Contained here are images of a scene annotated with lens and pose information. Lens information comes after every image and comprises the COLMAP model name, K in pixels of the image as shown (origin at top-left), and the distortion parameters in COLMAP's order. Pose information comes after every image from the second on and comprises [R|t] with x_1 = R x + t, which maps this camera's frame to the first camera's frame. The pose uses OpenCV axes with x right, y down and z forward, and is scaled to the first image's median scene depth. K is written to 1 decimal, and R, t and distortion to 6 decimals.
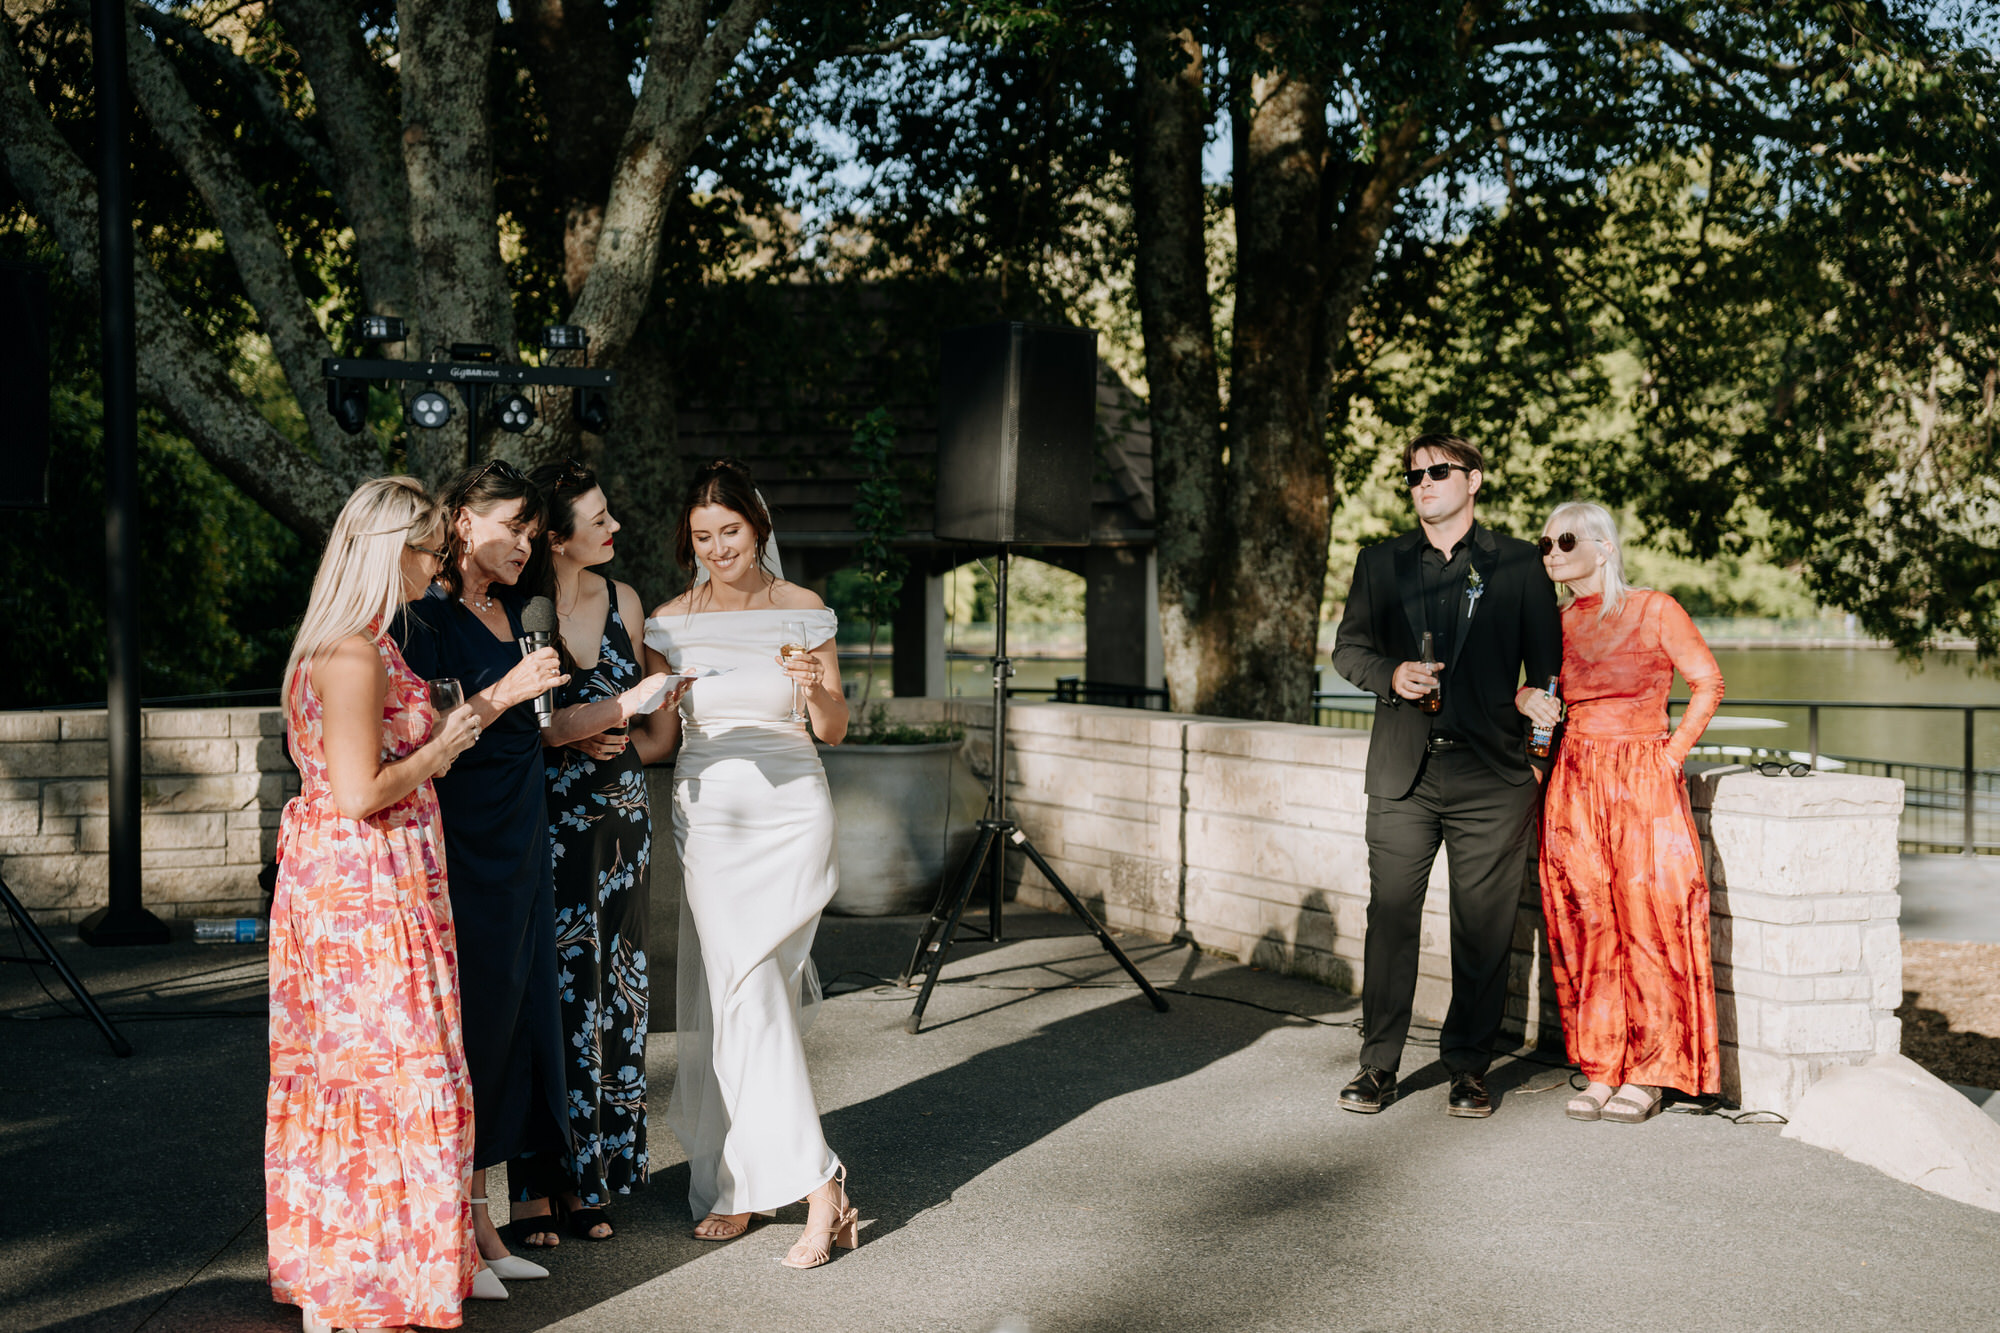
lens RADIAL K [[2943.9, 0, 1001.8], [0, 2943.9, 666.4], [0, 0, 1]] dist [0.280982, 0.000000]
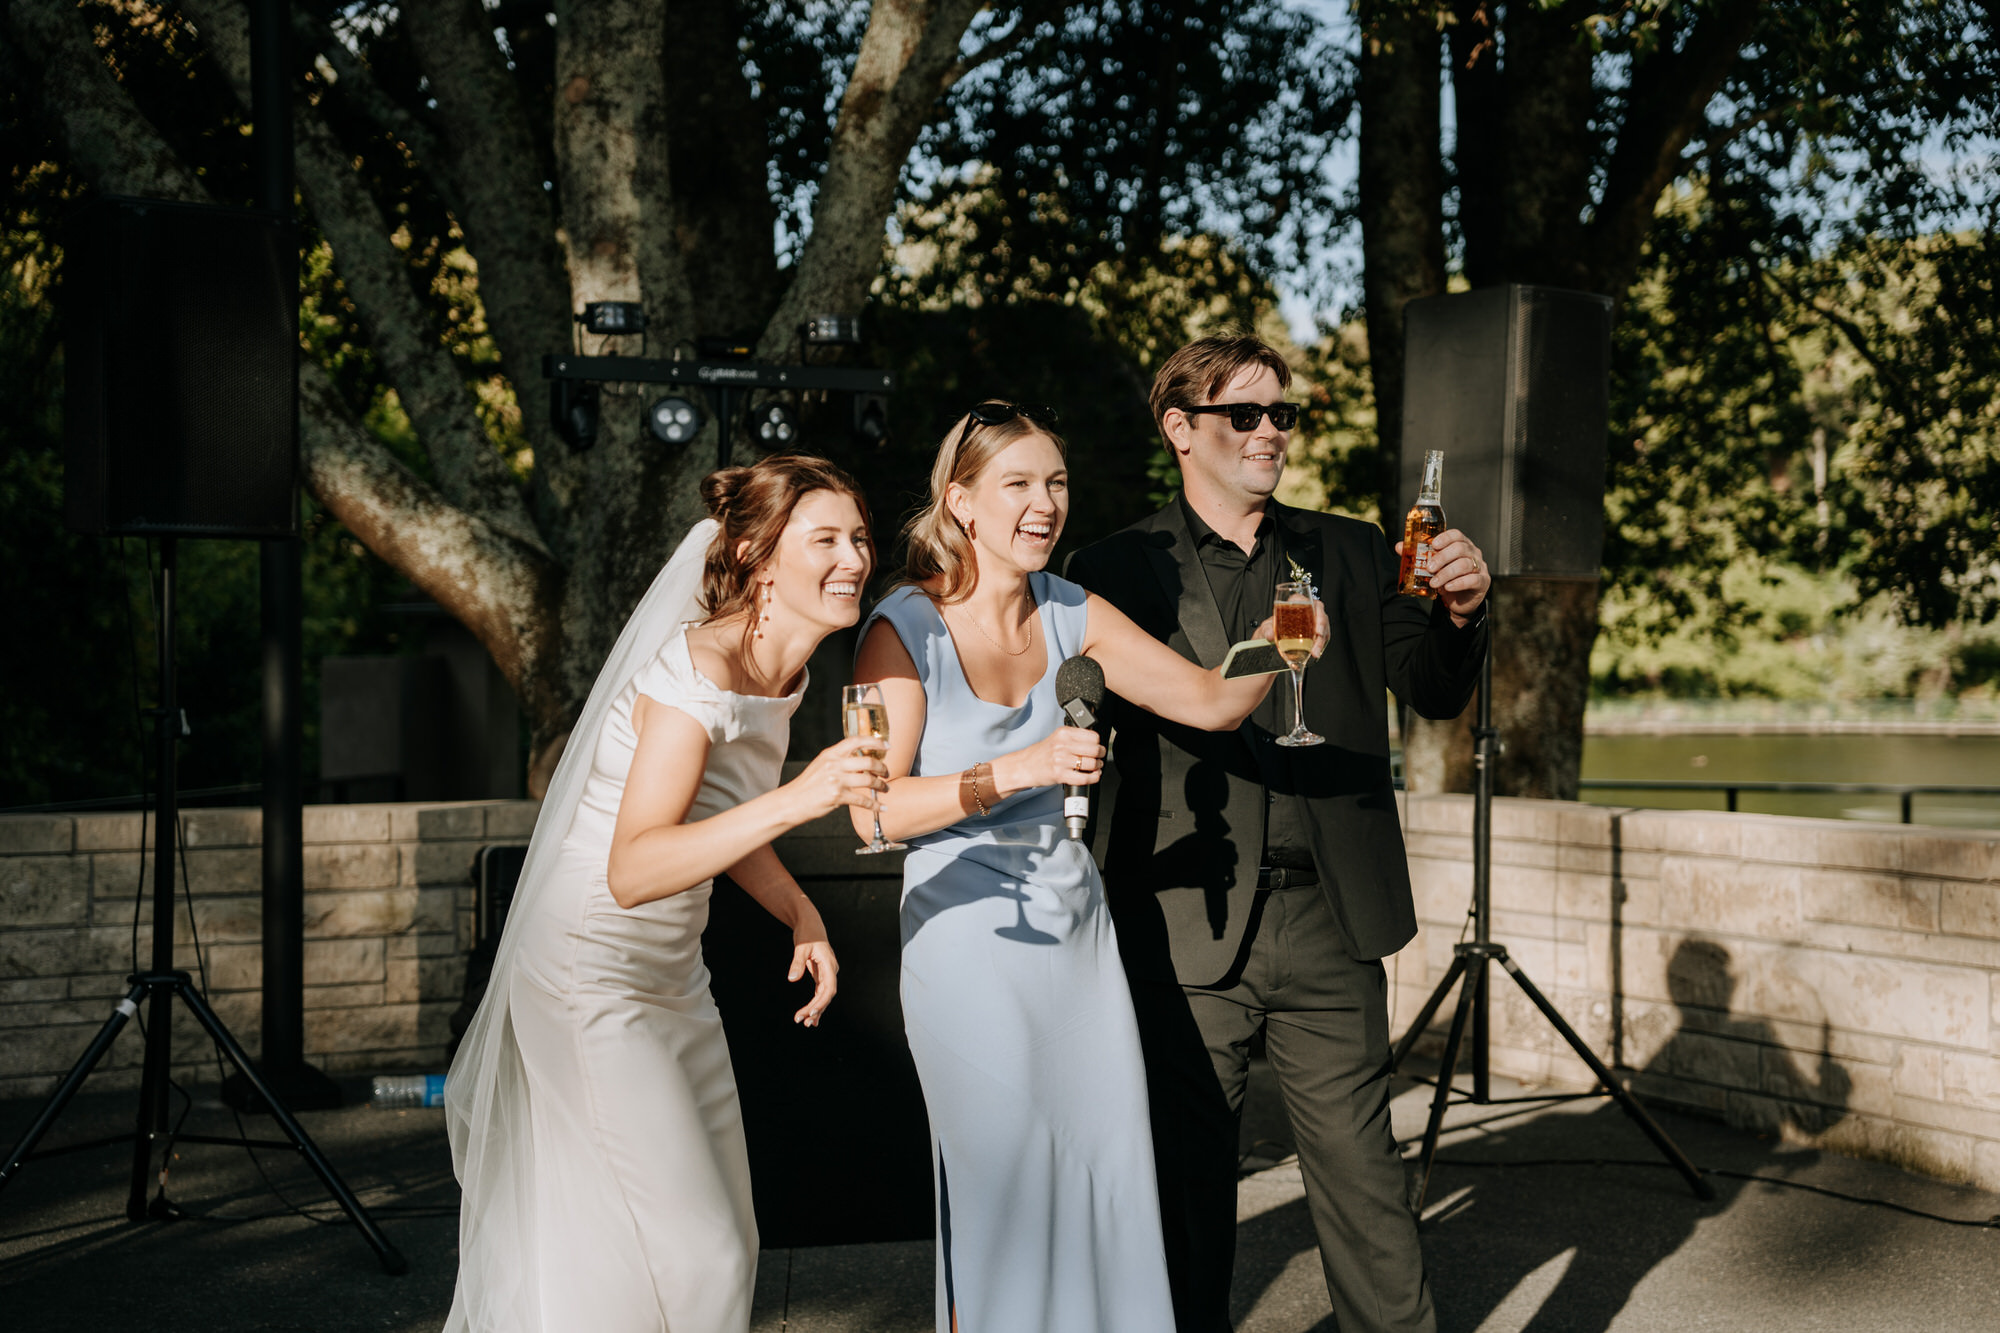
lens RADIAL K [[3237.4, 0, 1012.6], [0, 3237.4, 661.2], [0, 0, 1]] dist [0.306459, 0.000000]
pose [[0.999393, -0.006722, 0.034186, -0.108136], [0.007756, 0.999514, -0.030202, 0.003019], [-0.033967, 0.030449, 0.998959, 0.116818]]
